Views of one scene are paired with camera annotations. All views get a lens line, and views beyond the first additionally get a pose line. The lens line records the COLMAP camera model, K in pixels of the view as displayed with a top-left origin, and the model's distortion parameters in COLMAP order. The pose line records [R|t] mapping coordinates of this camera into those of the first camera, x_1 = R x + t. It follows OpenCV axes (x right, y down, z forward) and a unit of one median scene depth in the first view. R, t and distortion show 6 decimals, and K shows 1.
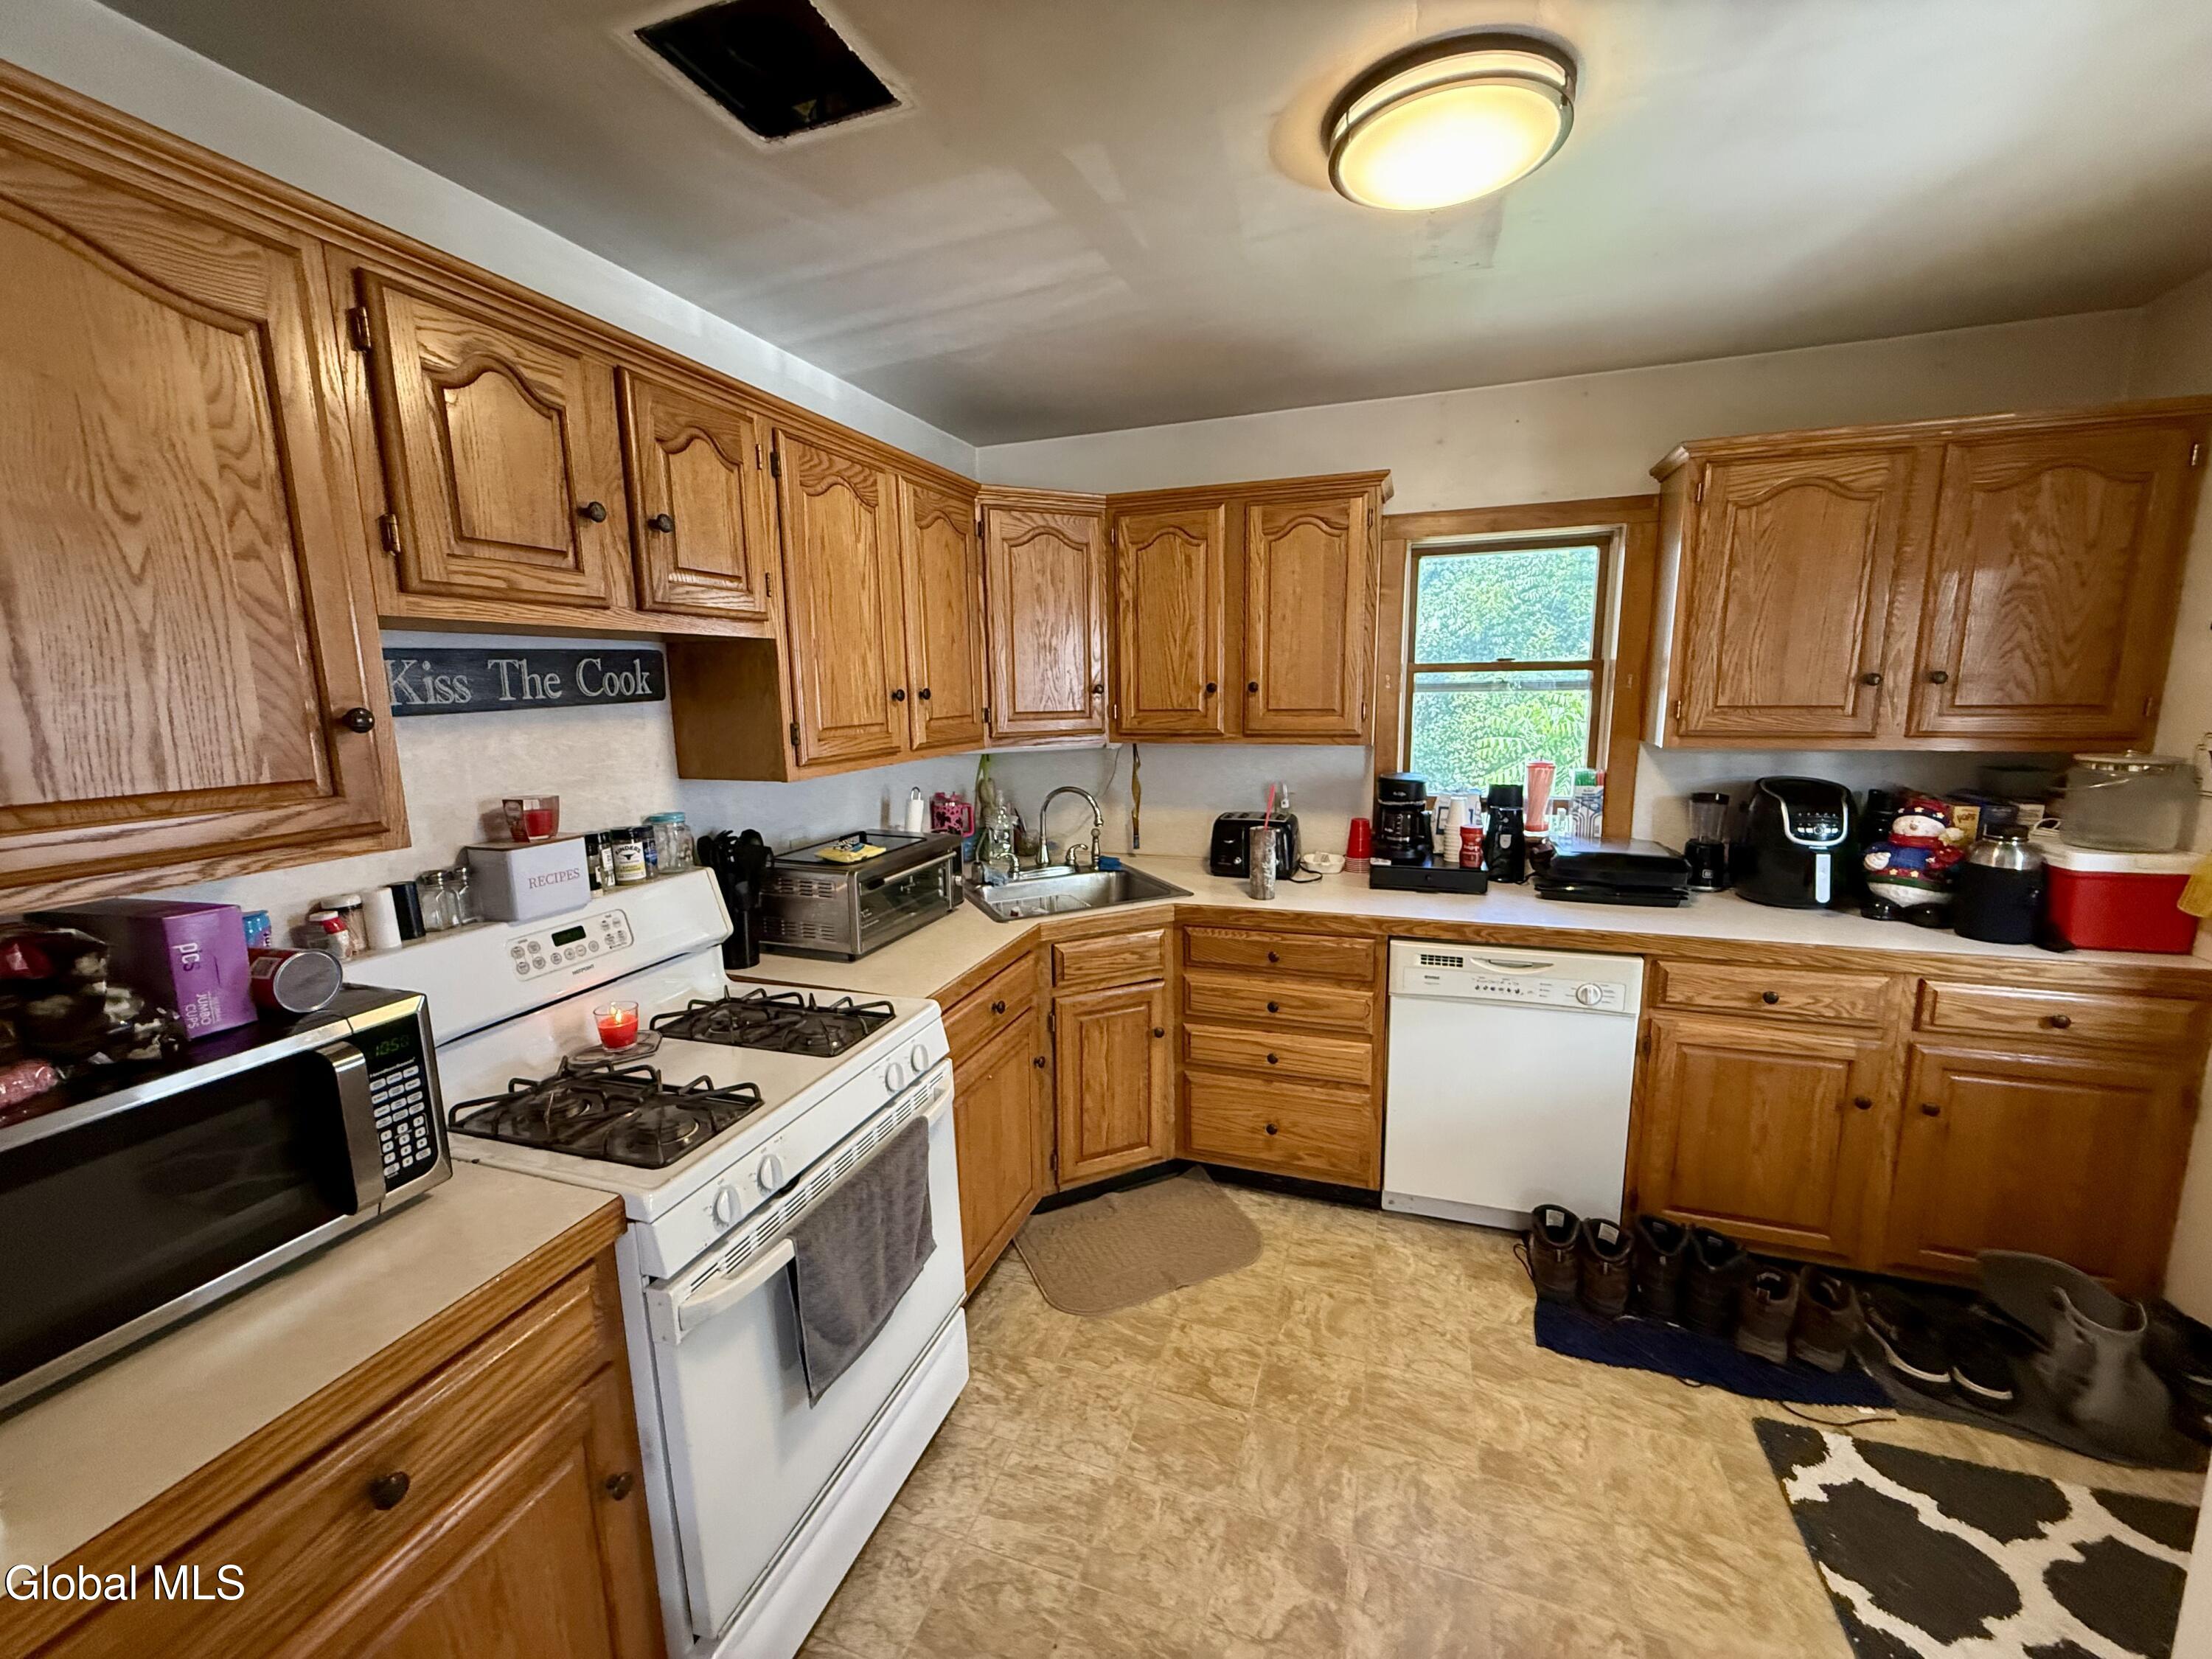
lens RADIAL K [[879.8, 0, 1101.2], [0, 879.8, 826.7], [0, 0, 1]] dist [0.000205, -0.000069]
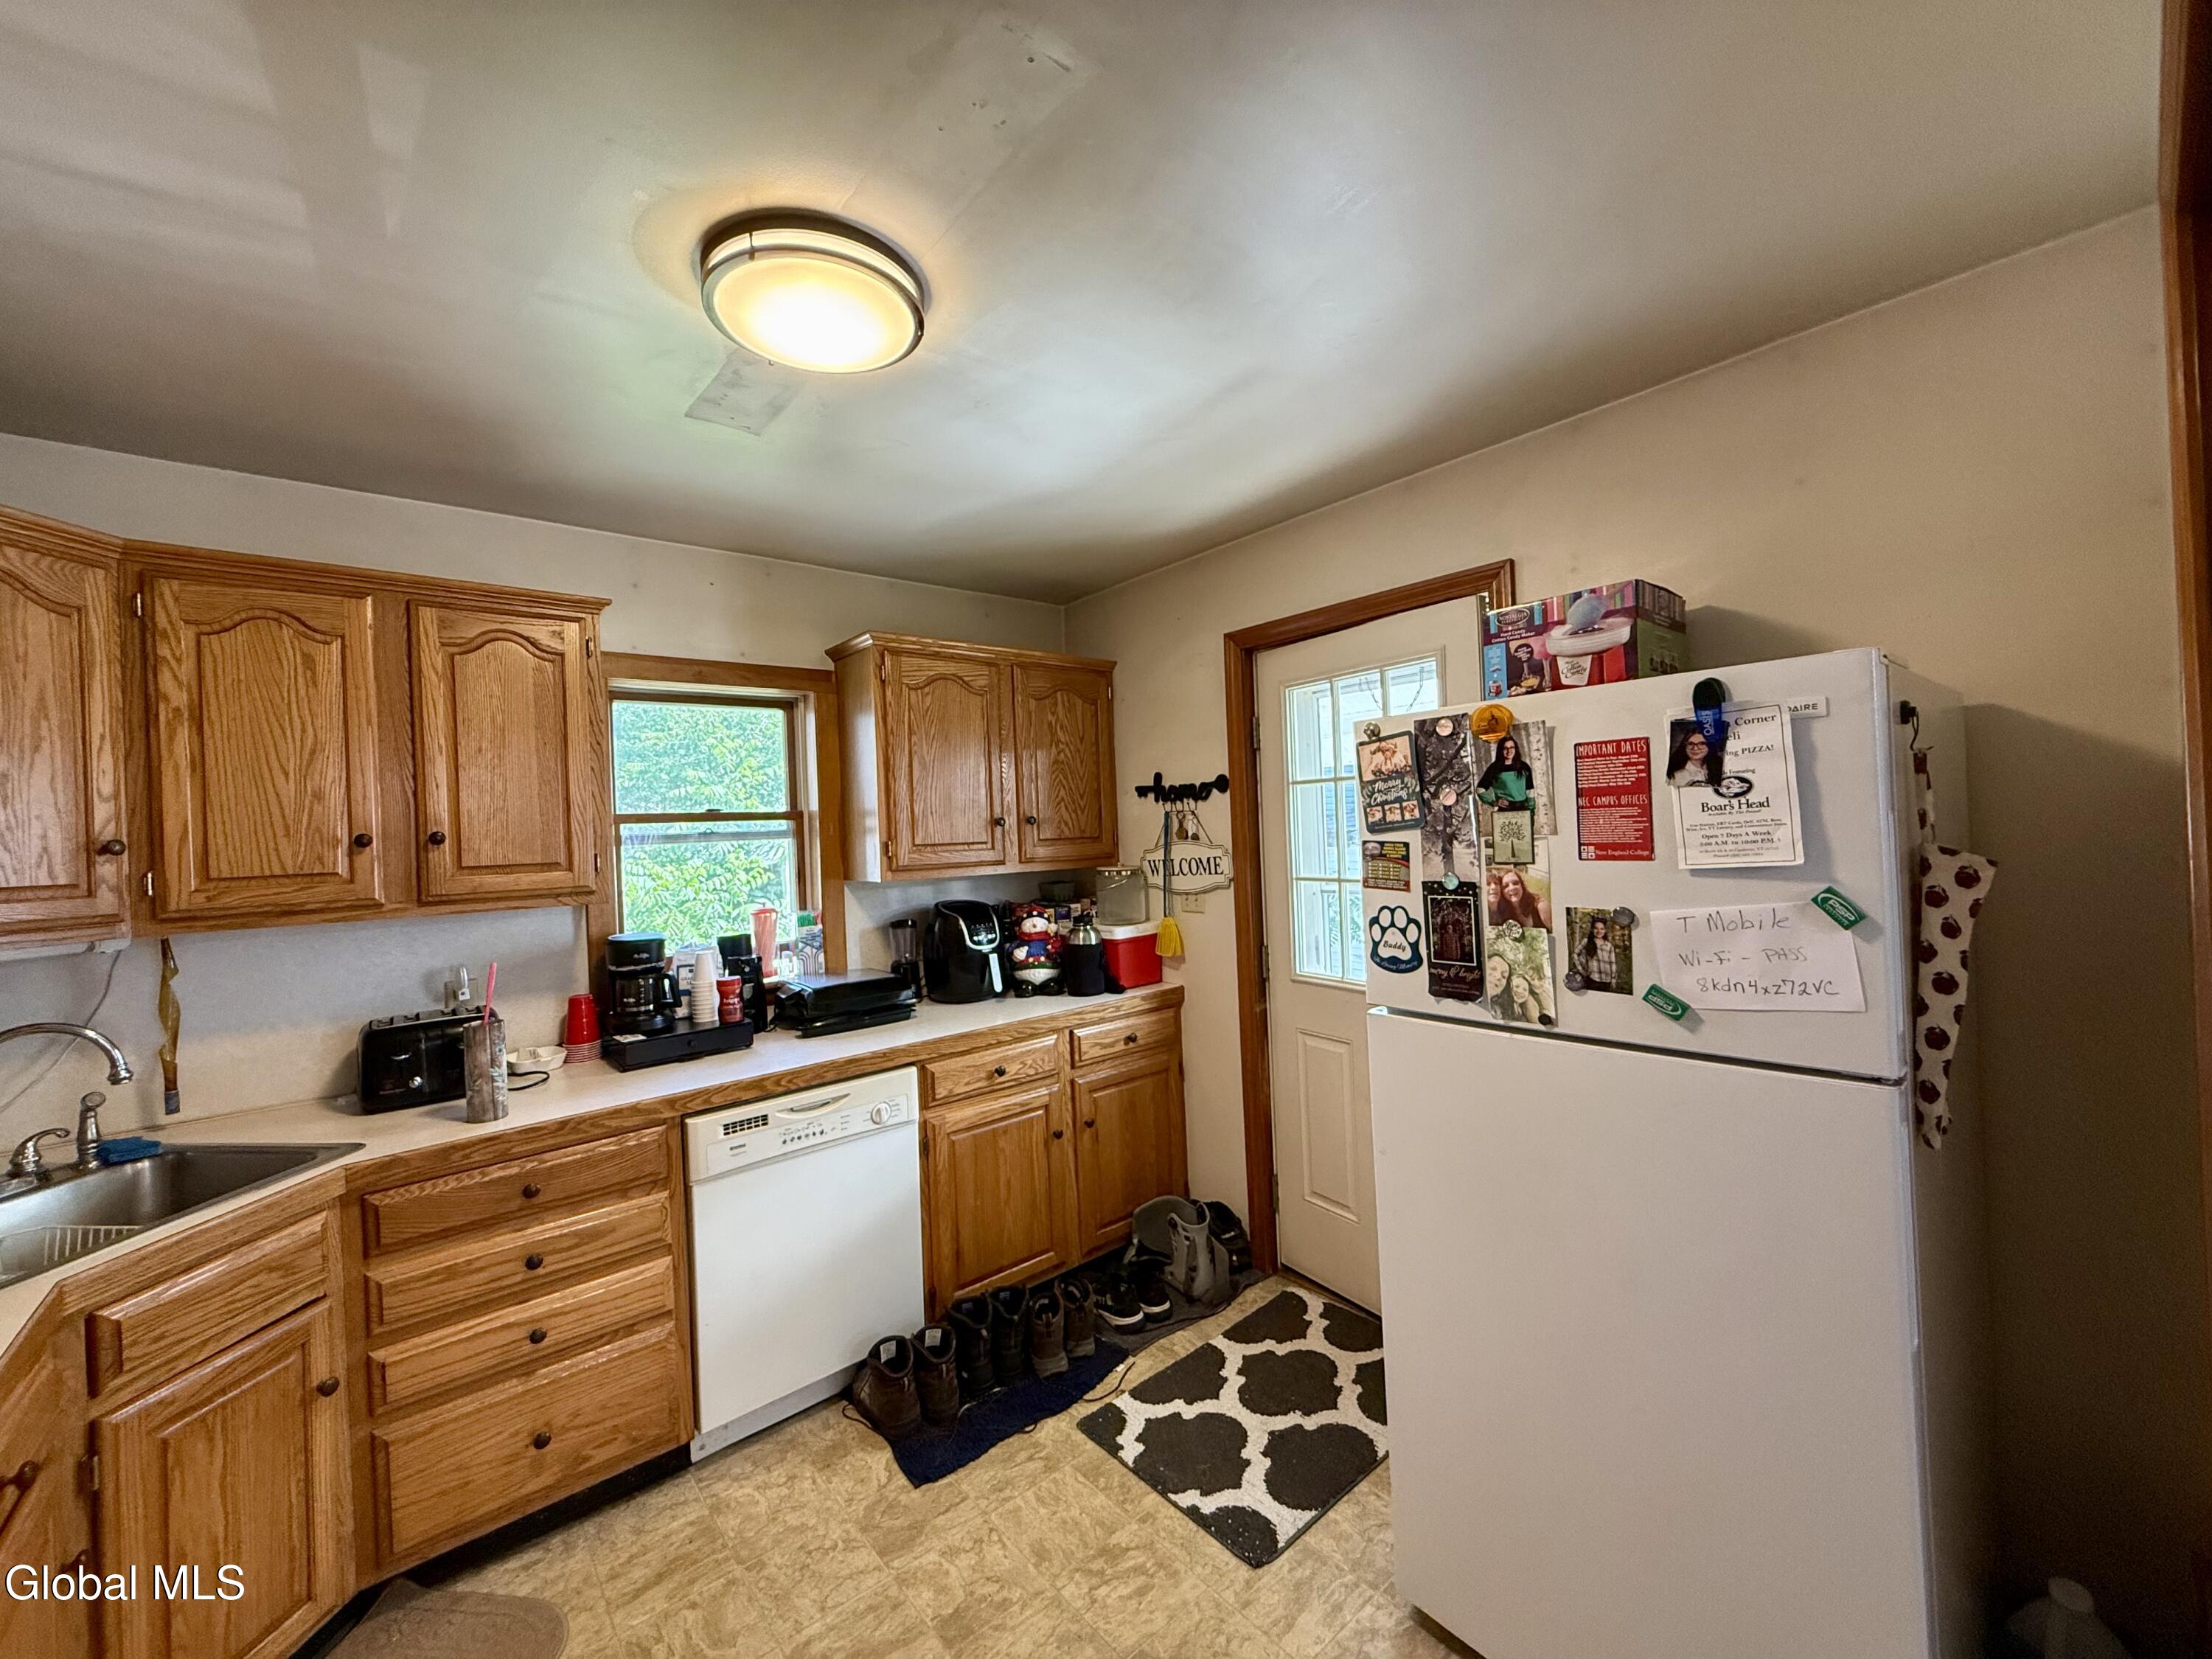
lens RADIAL K [[879.8, 0, 1101.2], [0, 879.8, 826.7], [0, 0, 1]] dist [0.000205, -0.000069]
pose [[0.507310, 0.000248, 0.861764, -0.208063], [0.174230, 0.979319, -0.102849, 0.007723], [-0.843967, 0.202321, 0.496775, 0.170584]]
